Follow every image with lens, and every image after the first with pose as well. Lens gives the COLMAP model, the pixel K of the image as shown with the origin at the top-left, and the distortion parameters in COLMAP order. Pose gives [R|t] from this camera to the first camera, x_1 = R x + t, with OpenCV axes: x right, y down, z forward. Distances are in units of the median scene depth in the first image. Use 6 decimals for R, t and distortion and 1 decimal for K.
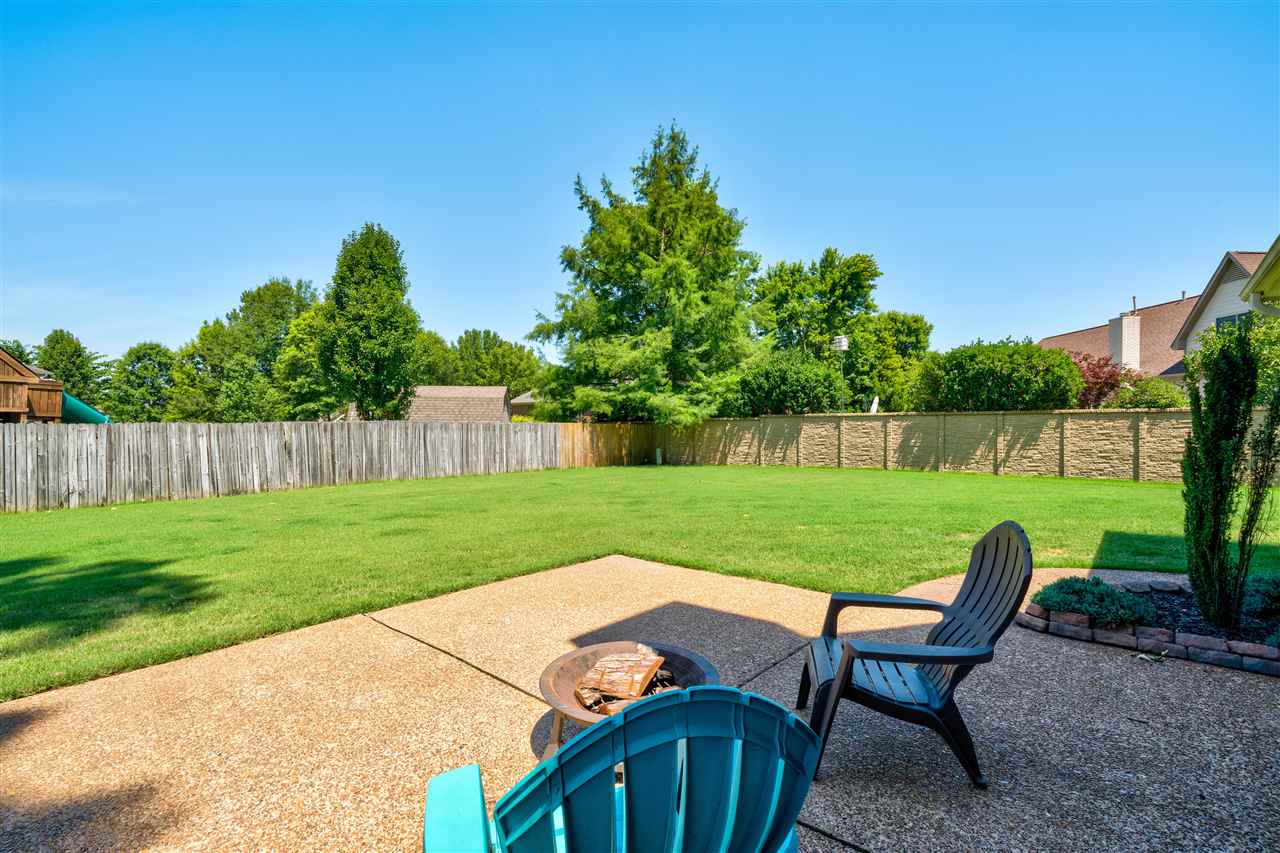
lens RADIAL K [[566.7, 0, 639.4], [0, 566.7, 432.5], [0, 0, 1]] dist [-0.002009, -0.000297]
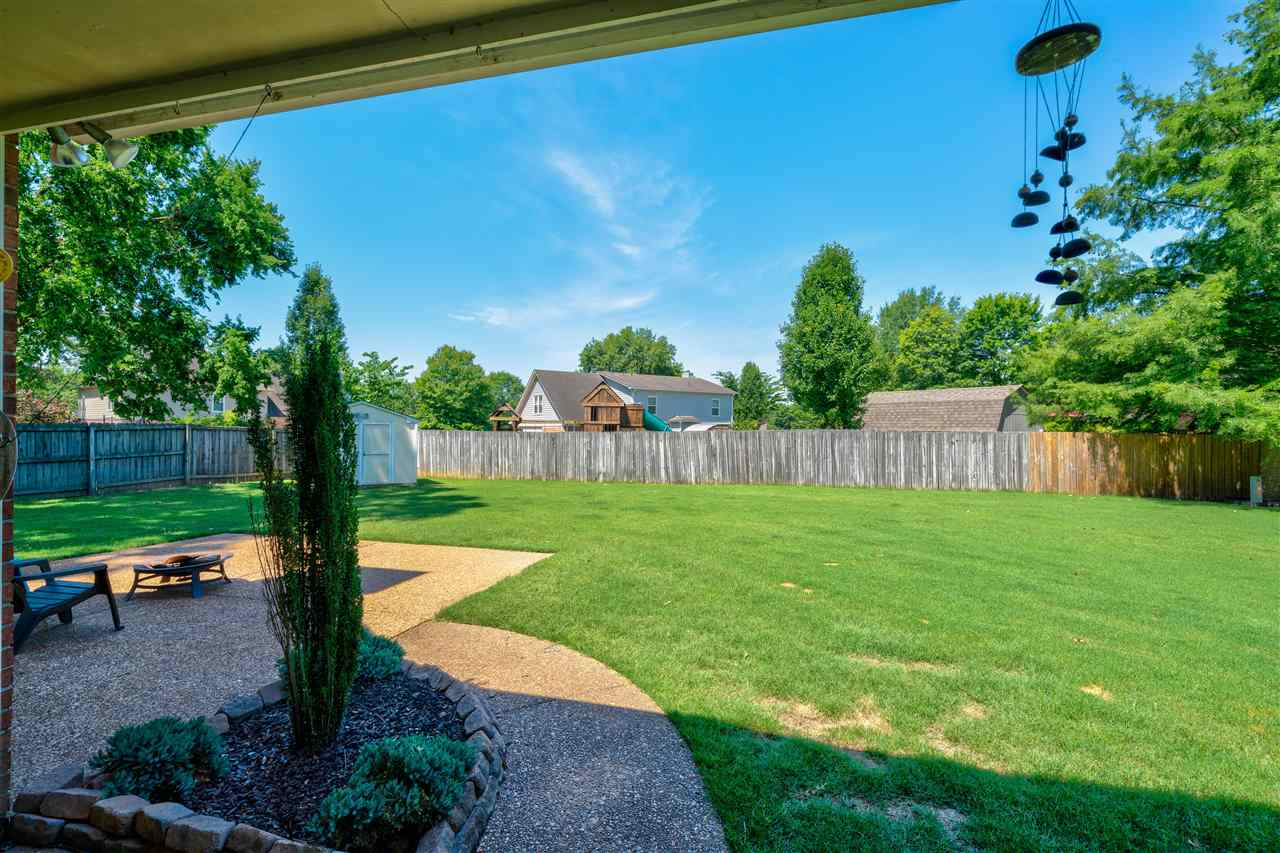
lens RADIAL K [[589.0, 0, 642.2], [0, 589.0, 421.6], [0, 0, 1]] dist [0.009554, 0.000052]
pose [[0.447533, -0.006919, -0.894241, 0.400106], [-0.013166, 0.999811, -0.014324, -0.014643], [0.894171, 0.018184, 0.447357, 0.215219]]
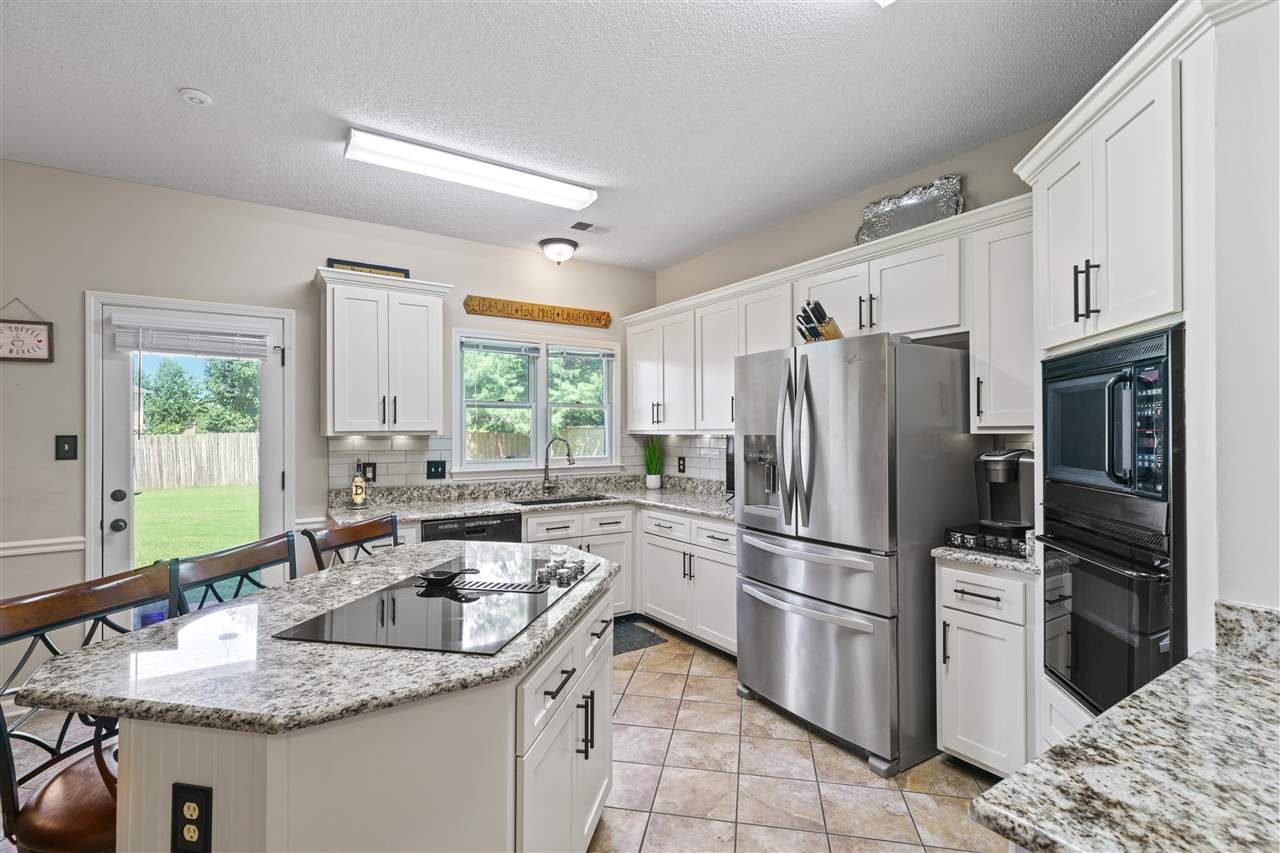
lens RADIAL K [[589.0, 0, 632.0], [0, 589.0, 426.2], [0, 0, 1]] dist [0.009554, 0.000052]
pose [[0.964853, -0.007799, -0.262676, 0.624885], [0.003798, 0.999869, -0.015736, -0.012386], [0.262764, 0.014185, 0.964756, 0.060616]]
